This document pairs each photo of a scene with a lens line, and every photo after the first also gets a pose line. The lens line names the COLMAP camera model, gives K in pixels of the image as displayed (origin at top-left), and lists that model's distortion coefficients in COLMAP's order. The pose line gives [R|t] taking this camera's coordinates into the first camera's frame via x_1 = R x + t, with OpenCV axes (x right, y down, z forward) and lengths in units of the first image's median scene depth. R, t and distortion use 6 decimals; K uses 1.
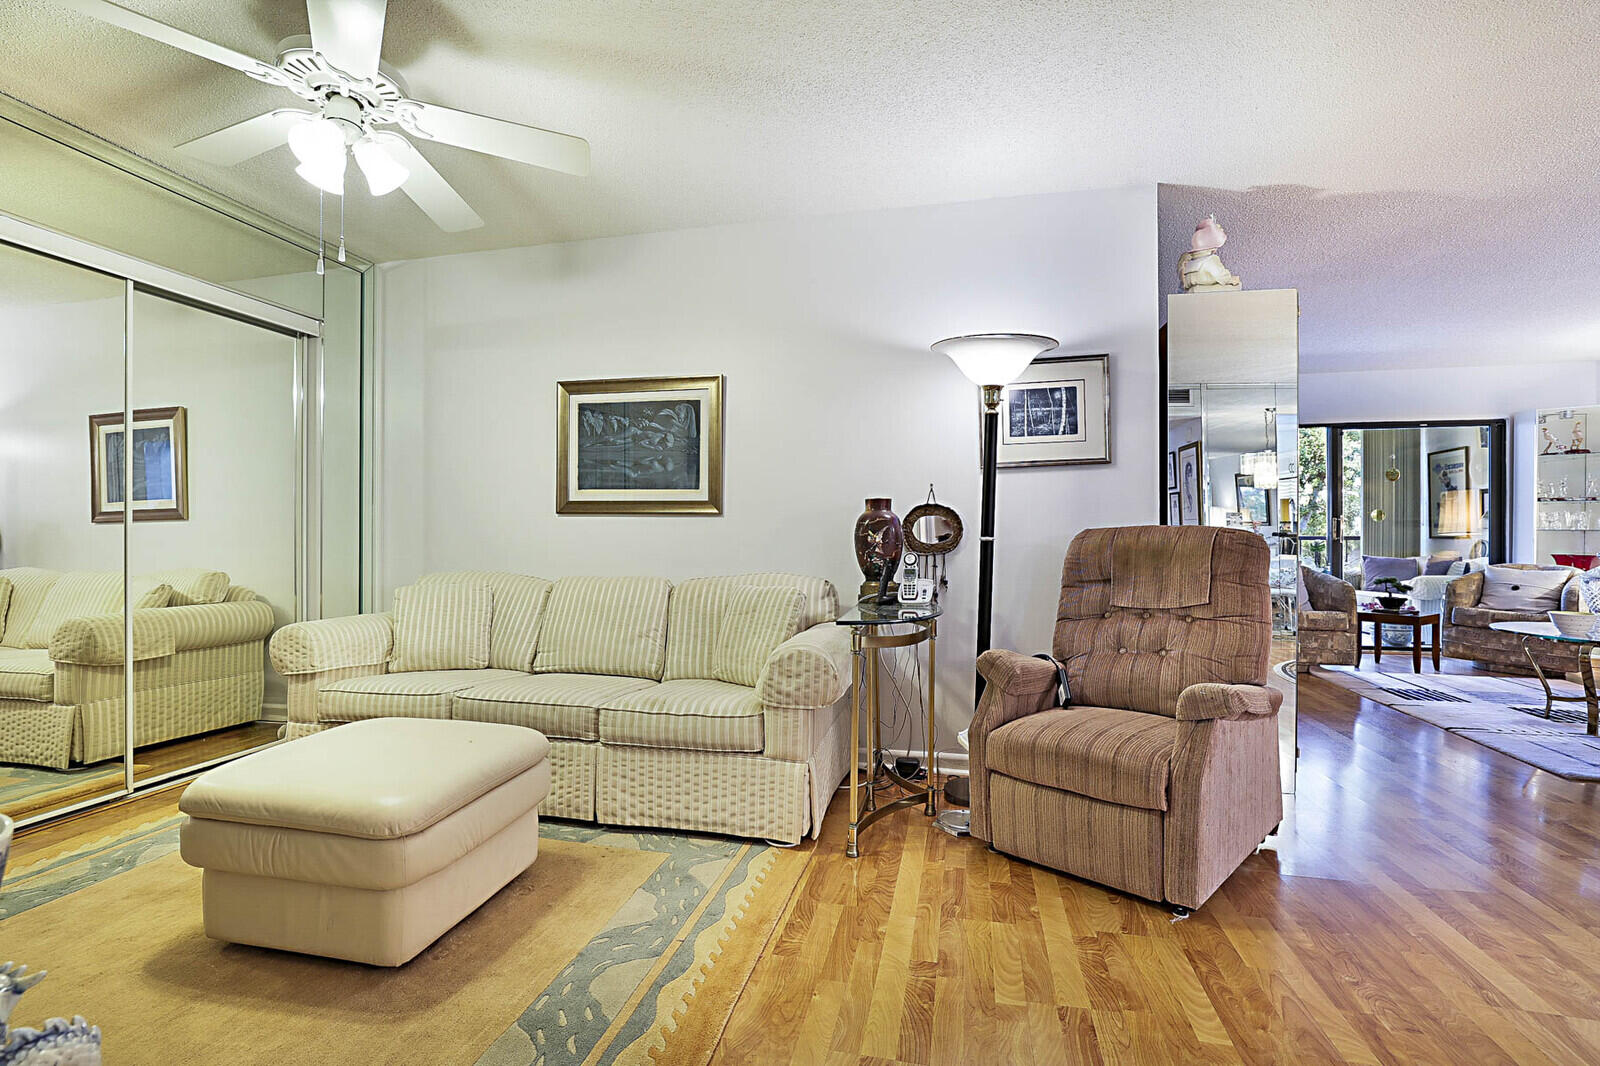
lens RADIAL K [[740.1, 0, 772.5], [0, 740.1, 538.7], [0, 0, 1]] dist [-0.023462, 0.008667]
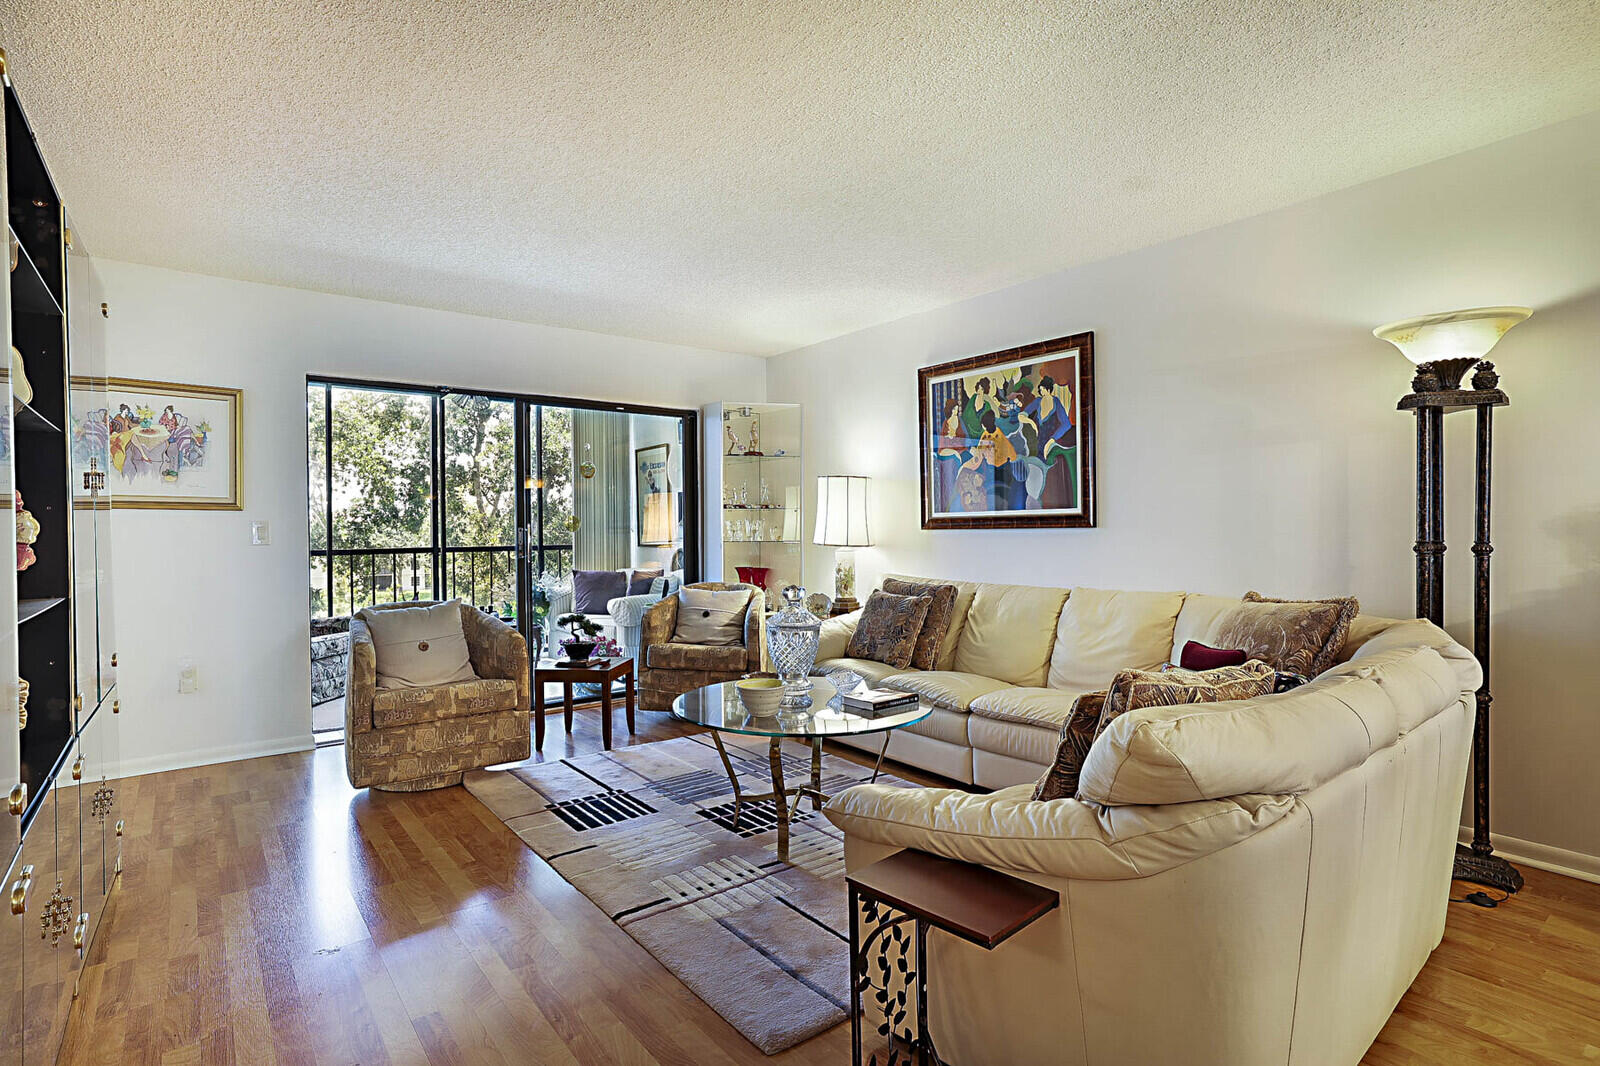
lens RADIAL K [[838.1, 0, 808.2], [0, 838.1, 534.6], [0, 0, 1]] dist [-0.008006, -0.000343]
pose [[0.614849, -0.010247, 0.788578, 0.328250], [0.012024, 0.999921, 0.003618, -0.022652], [-0.788553, 0.007257, 0.614924, 0.310949]]
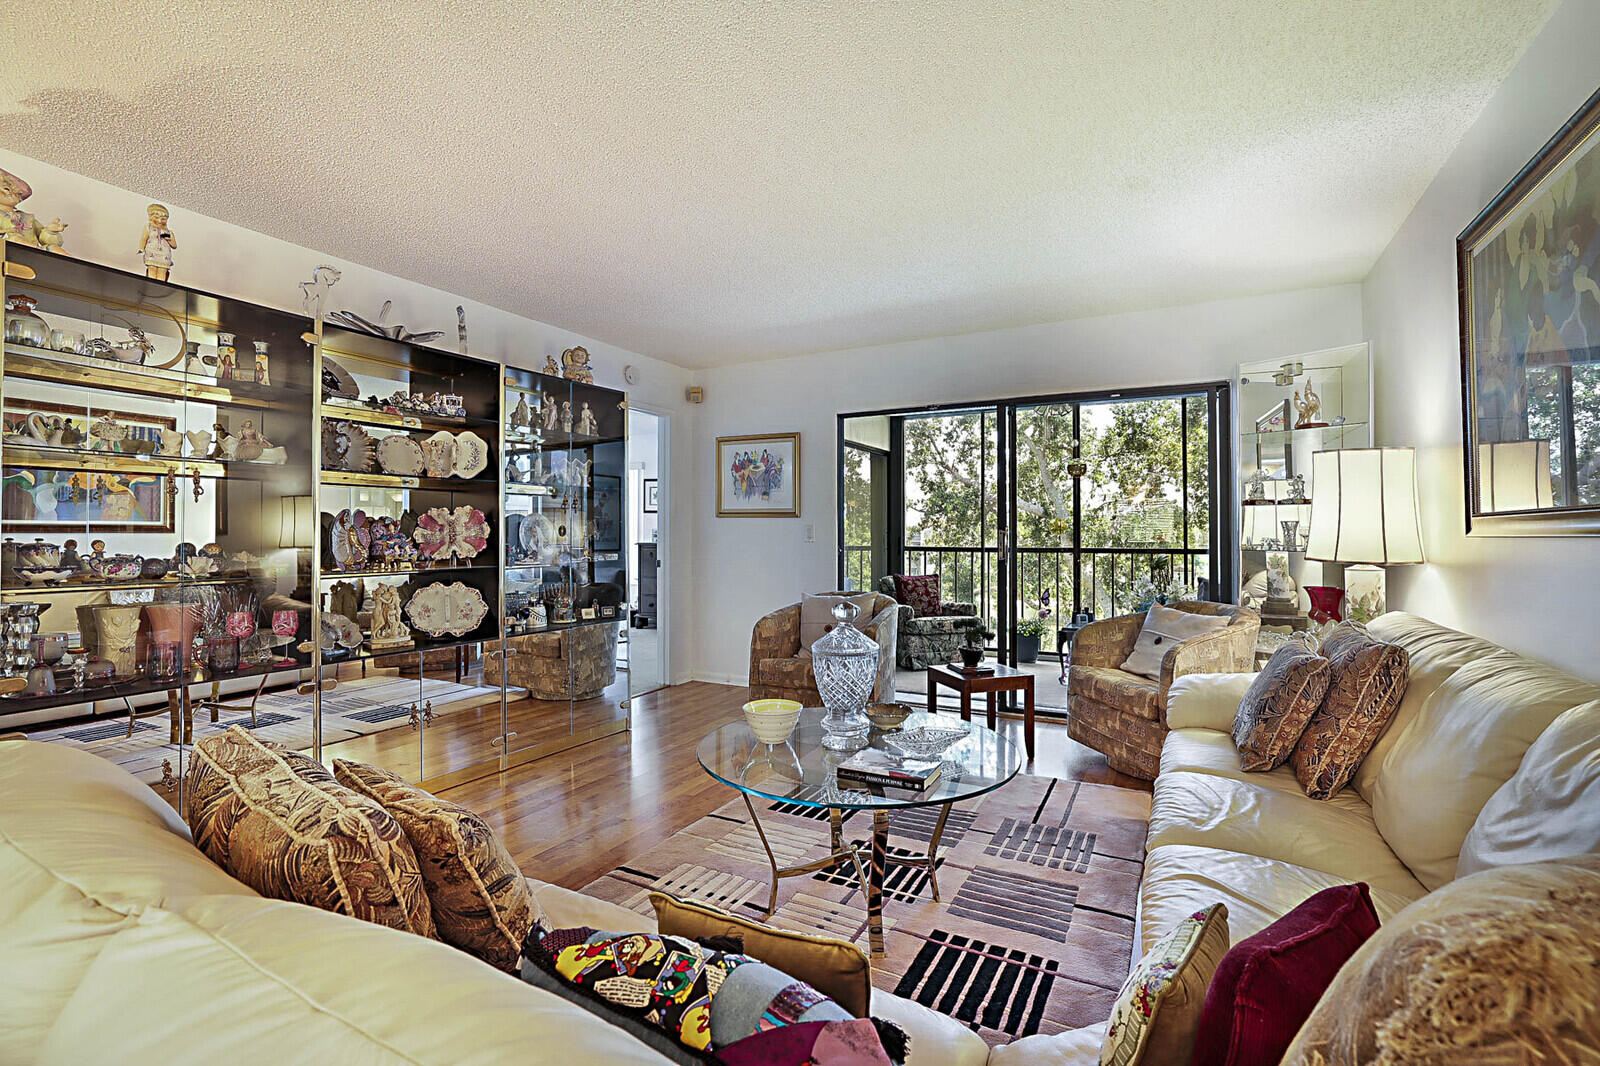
lens RADIAL K [[740.1, 0, 761.9], [0, 740.1, 531.8], [0, 0, 1]] dist [-0.023462, 0.008667]
pose [[0.955598, 0.000262, -0.294674, 0.708978], [-0.002173, 0.999979, -0.006158, -0.023282], [0.294666, 0.006525, 0.955578, 0.271273]]
